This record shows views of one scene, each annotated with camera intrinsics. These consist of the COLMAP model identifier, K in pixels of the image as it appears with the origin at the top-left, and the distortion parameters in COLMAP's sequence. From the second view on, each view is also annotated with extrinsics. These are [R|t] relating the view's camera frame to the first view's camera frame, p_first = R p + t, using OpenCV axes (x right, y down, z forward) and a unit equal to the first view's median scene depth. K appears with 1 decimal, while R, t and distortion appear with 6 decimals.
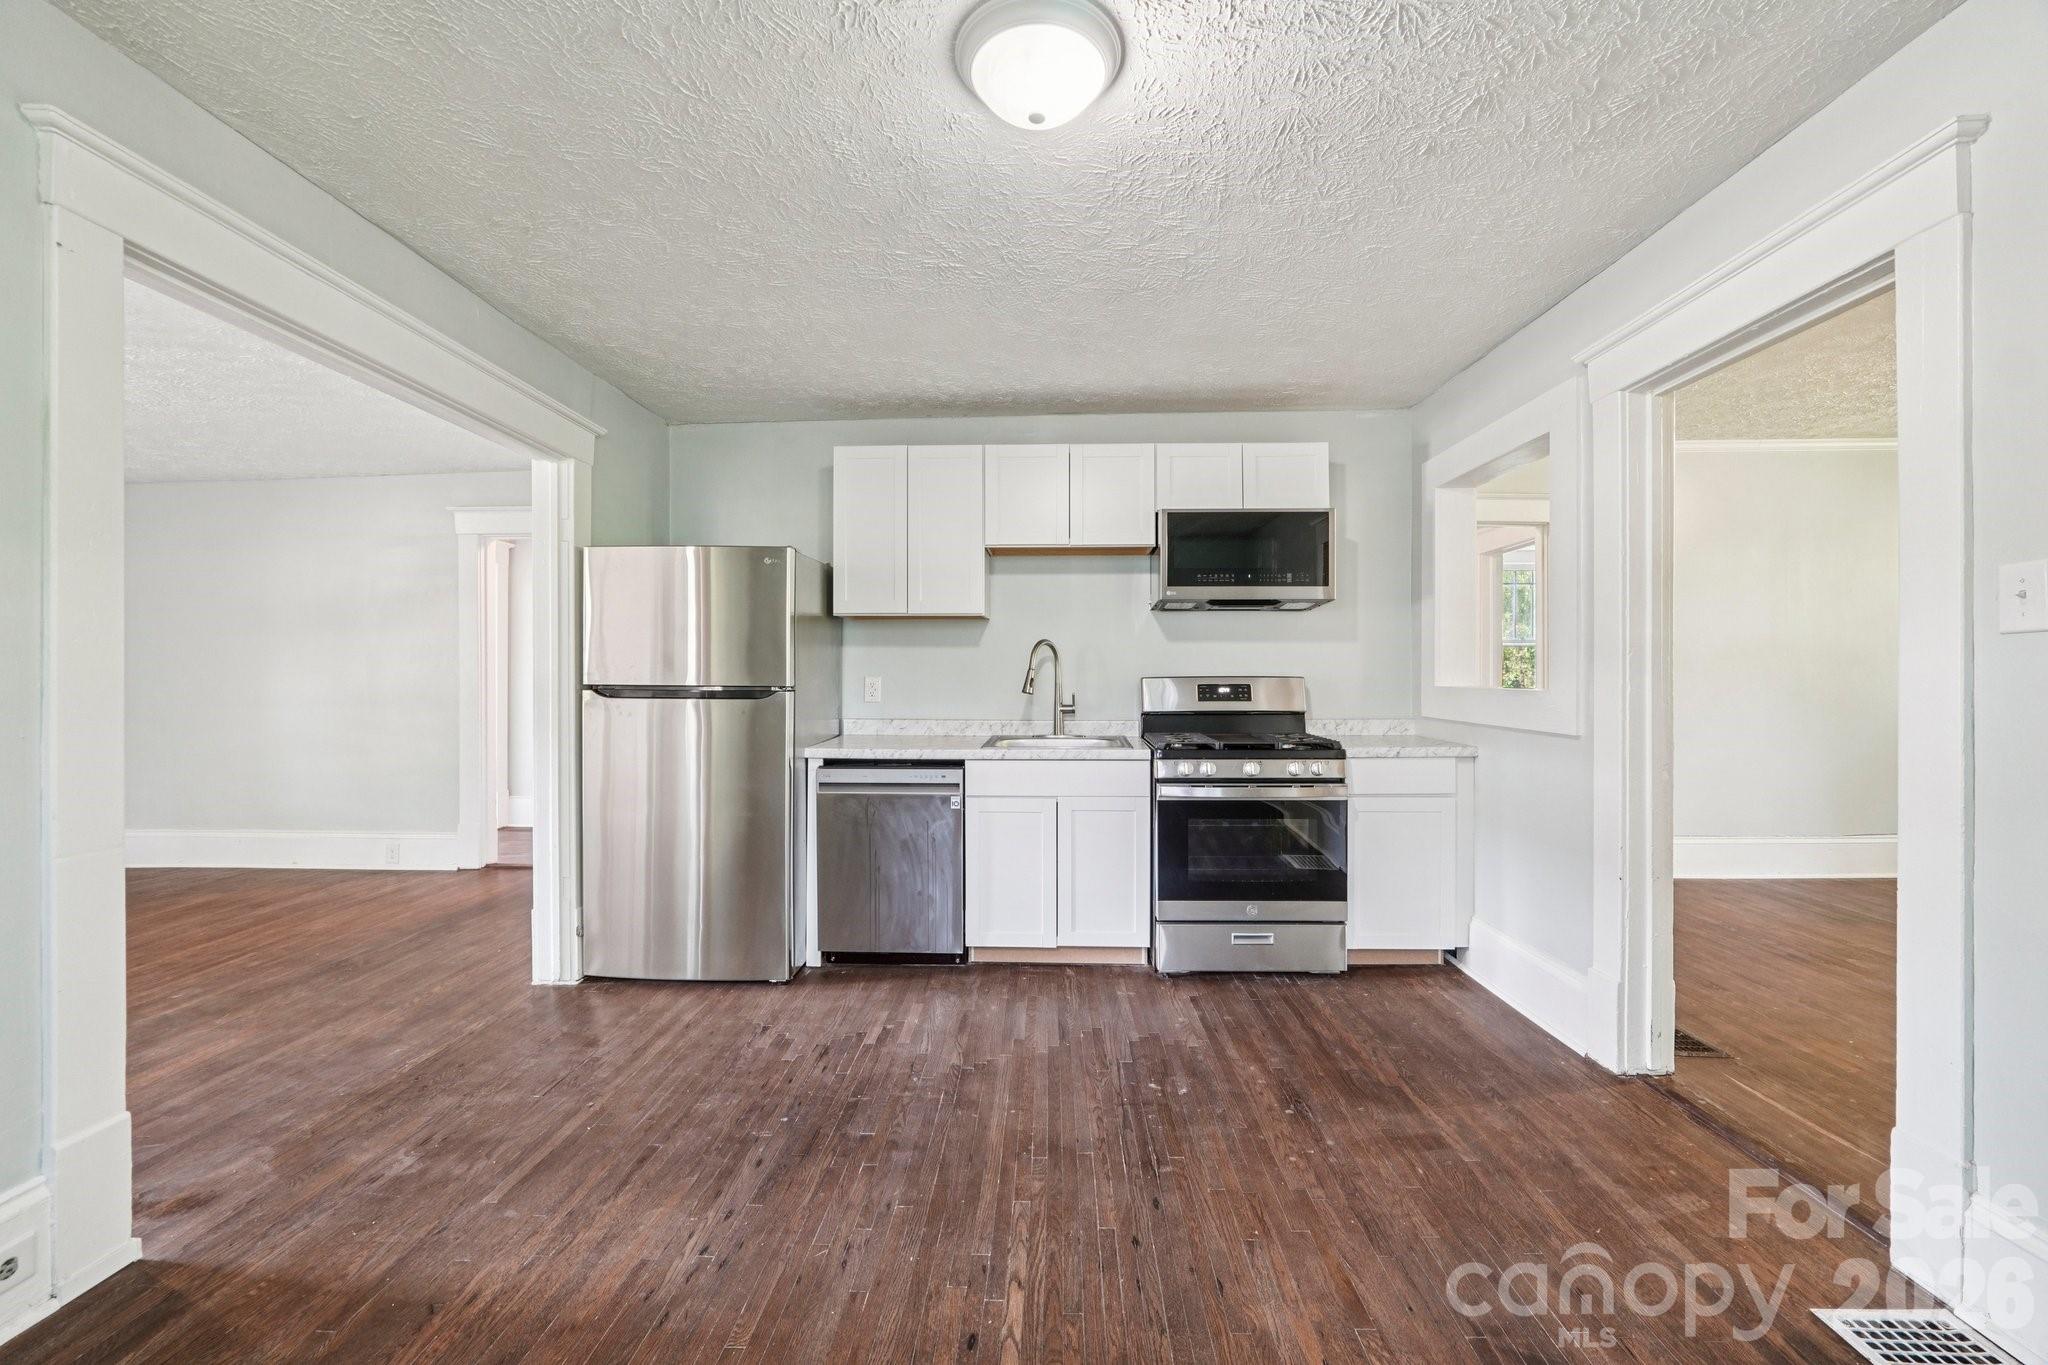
lens RADIAL K [[866.7, 0, 1028.0], [0, 866.7, 676.9], [0, 0, 1]] dist [-0.001741, 0.000980]
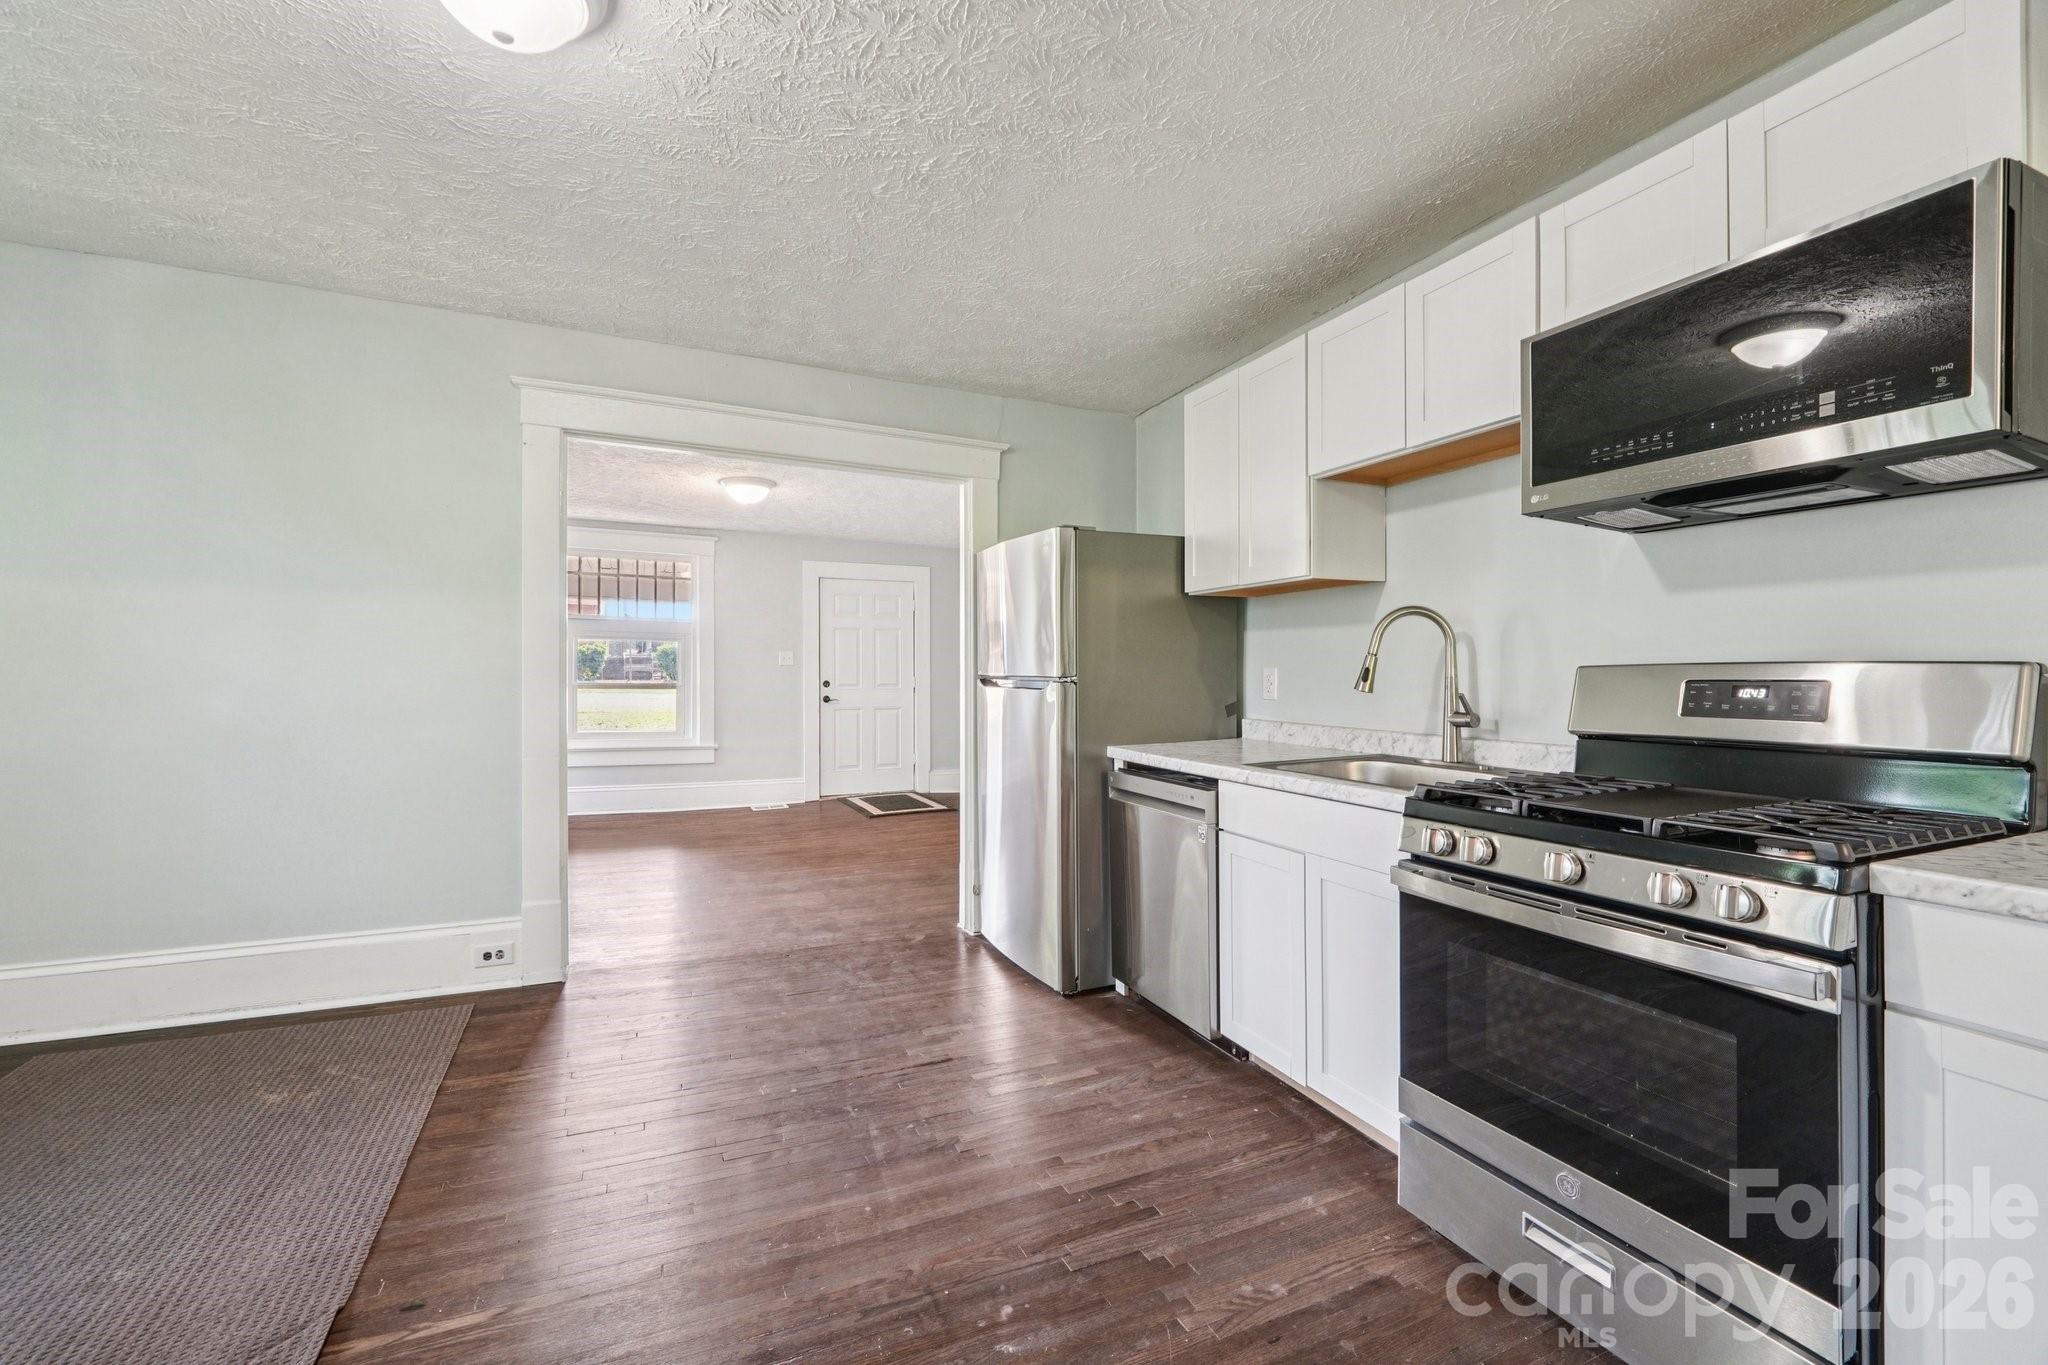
lens RADIAL K [[866.7, 0, 1028.0], [0, 866.7, 676.9], [0, 0, 1]] dist [-0.001741, 0.000980]
pose [[0.434599, 0.005256, -0.900609, 0.529727], [-0.002357, 0.999986, 0.004699, 0.006542], [0.900621, 0.000080, 0.434605, 0.548710]]
